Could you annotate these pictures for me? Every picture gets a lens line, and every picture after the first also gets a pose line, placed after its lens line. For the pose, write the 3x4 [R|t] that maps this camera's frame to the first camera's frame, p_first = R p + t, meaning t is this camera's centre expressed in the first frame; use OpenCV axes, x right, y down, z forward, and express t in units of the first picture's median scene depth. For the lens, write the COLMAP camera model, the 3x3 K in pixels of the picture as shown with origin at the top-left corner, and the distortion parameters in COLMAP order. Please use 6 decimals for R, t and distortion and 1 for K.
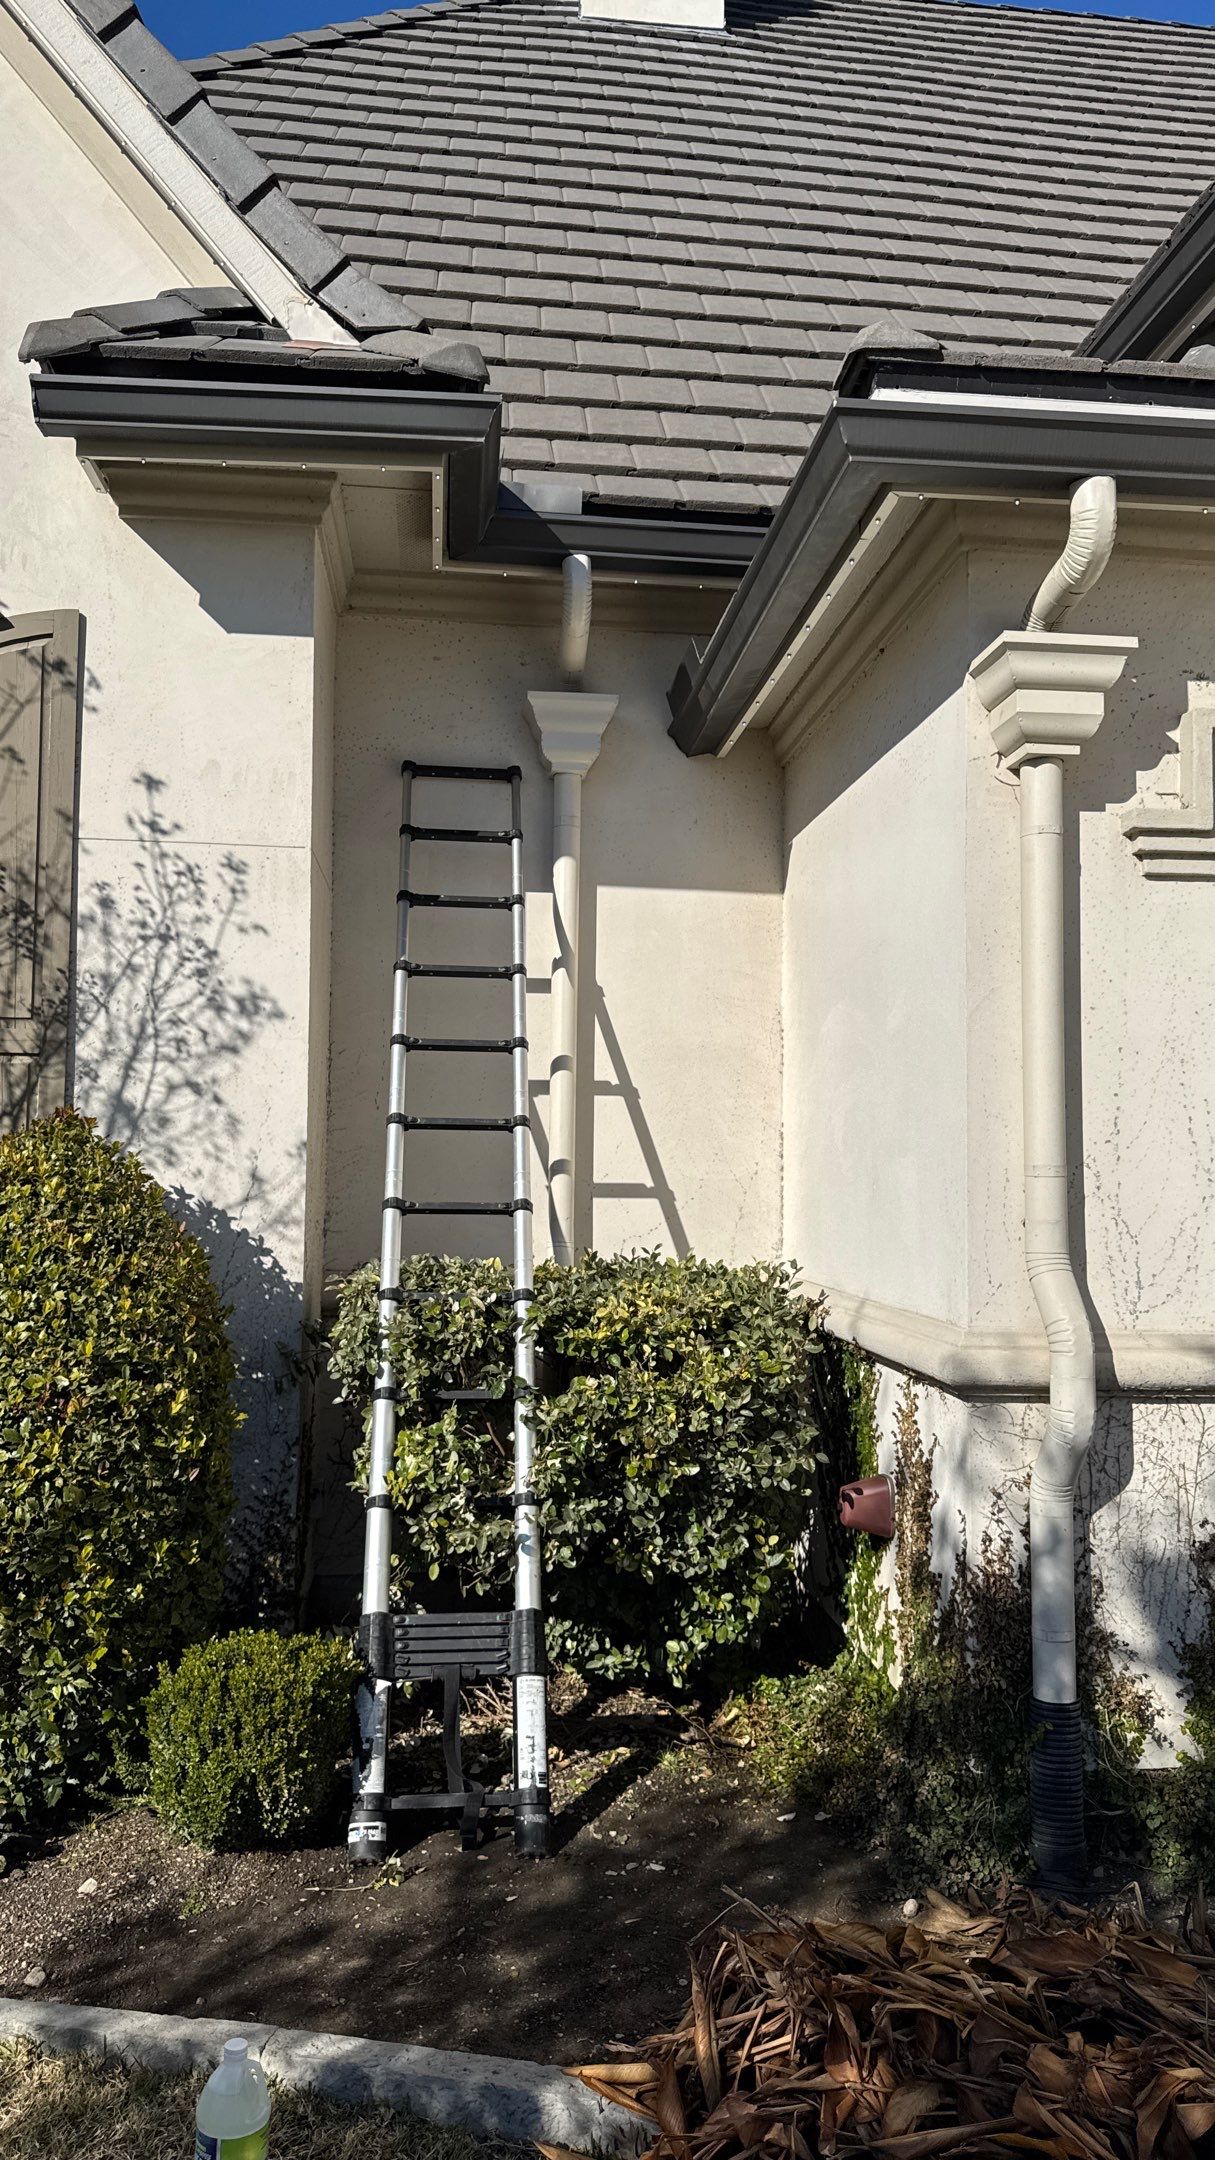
lens RADIAL K [[1581.1, 0, 609.5], [0, 1581.1, 1085.5], [0, 0, 1]] dist [0.111445, -0.156680]
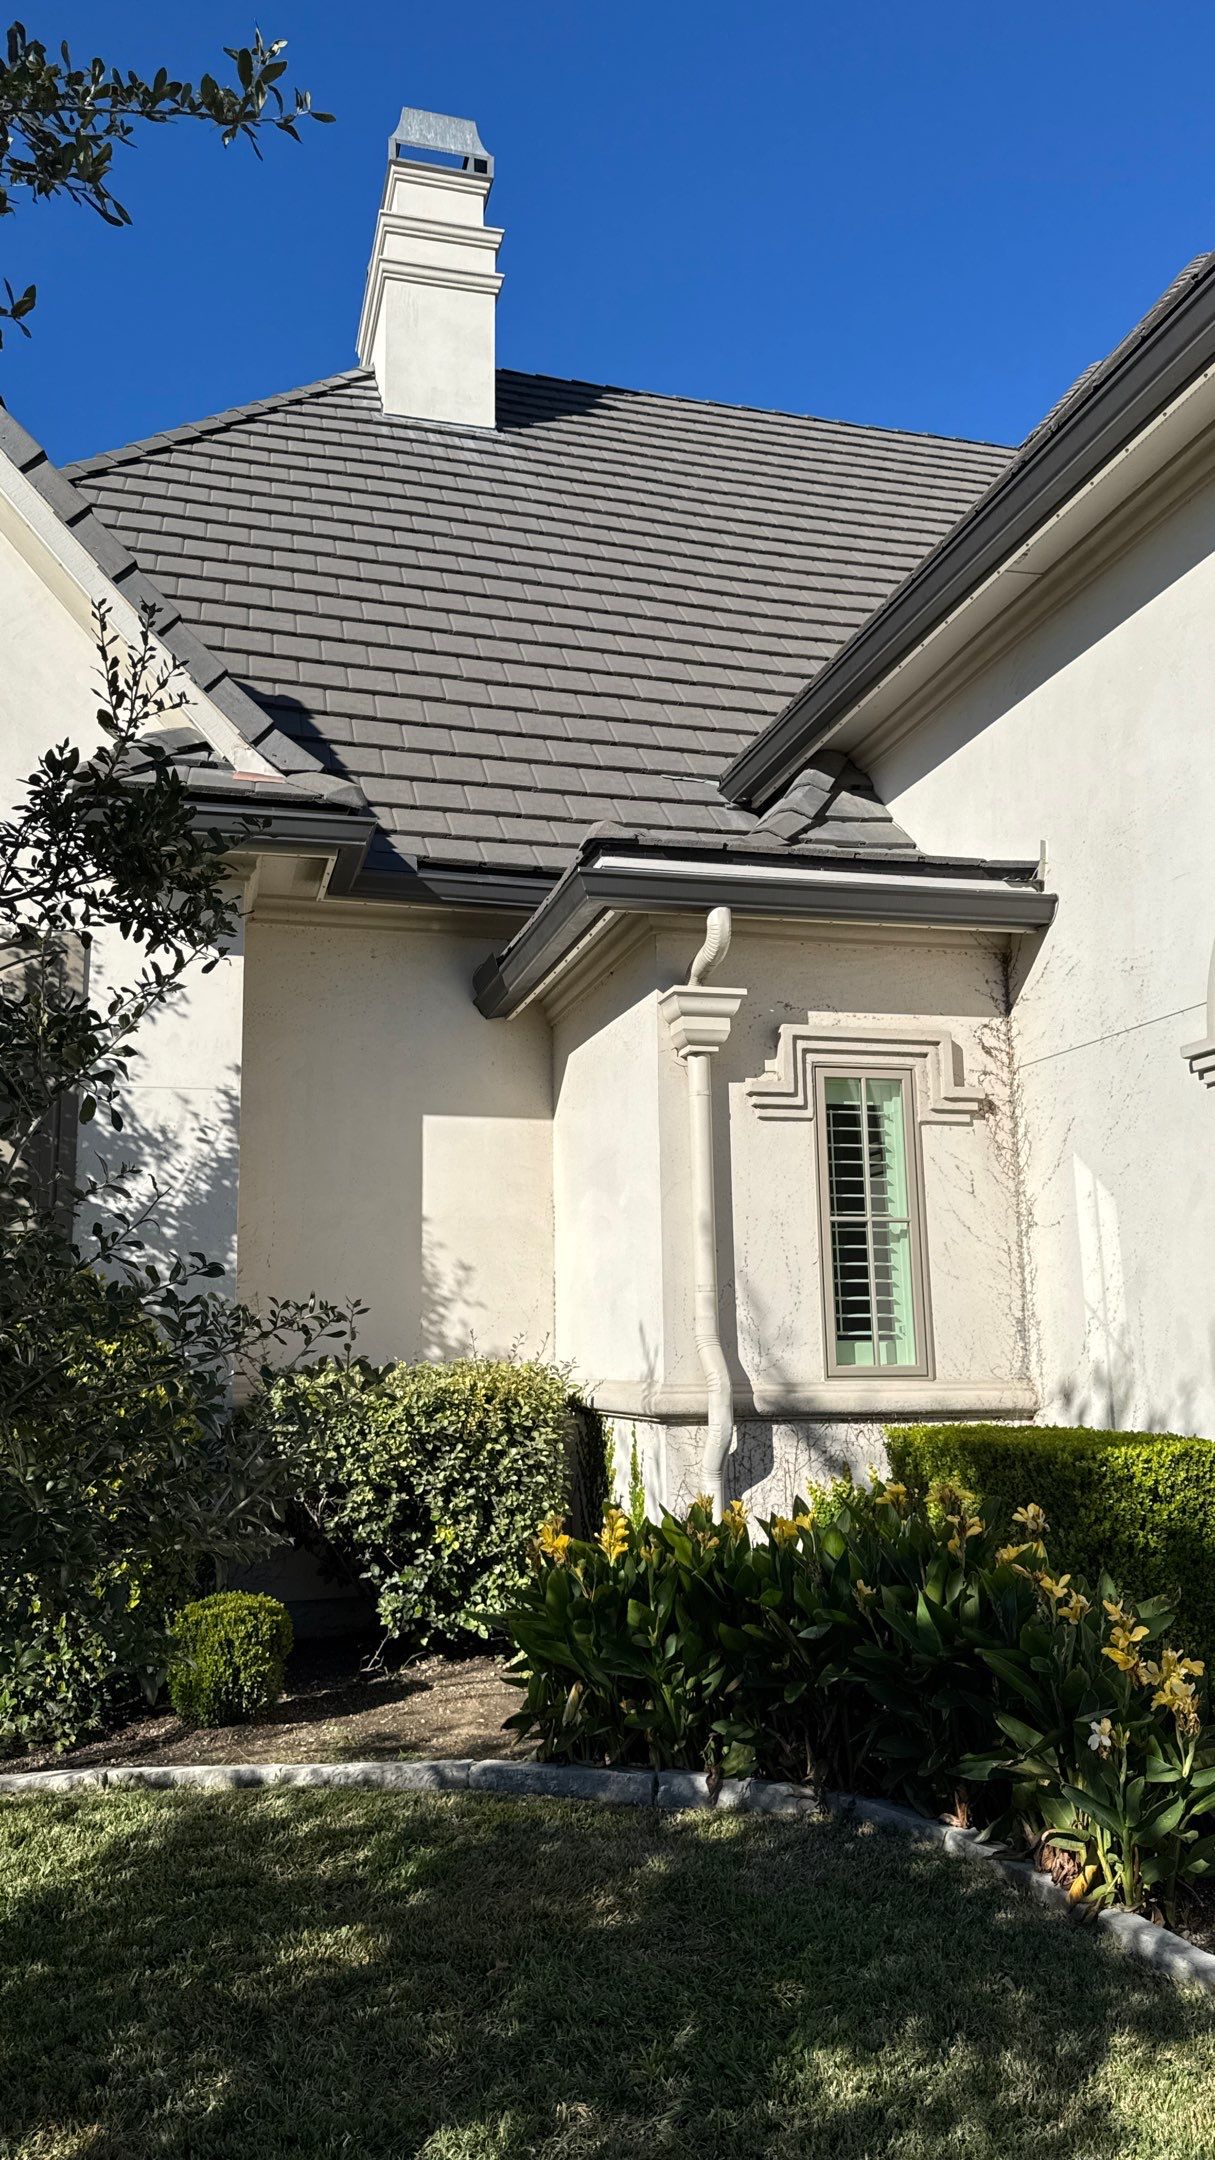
lens RADIAL K [[1581.1, 0, 609.5], [0, 1581.1, 1085.5], [0, 0, 1]] dist [0.111445, -0.156680]
pose [[0.989267, 0.001648, 0.146108, -0.063841], [0.014465, 0.993920, -0.109154, 0.016084], [-0.145400, 0.110096, 0.983228, -0.545039]]
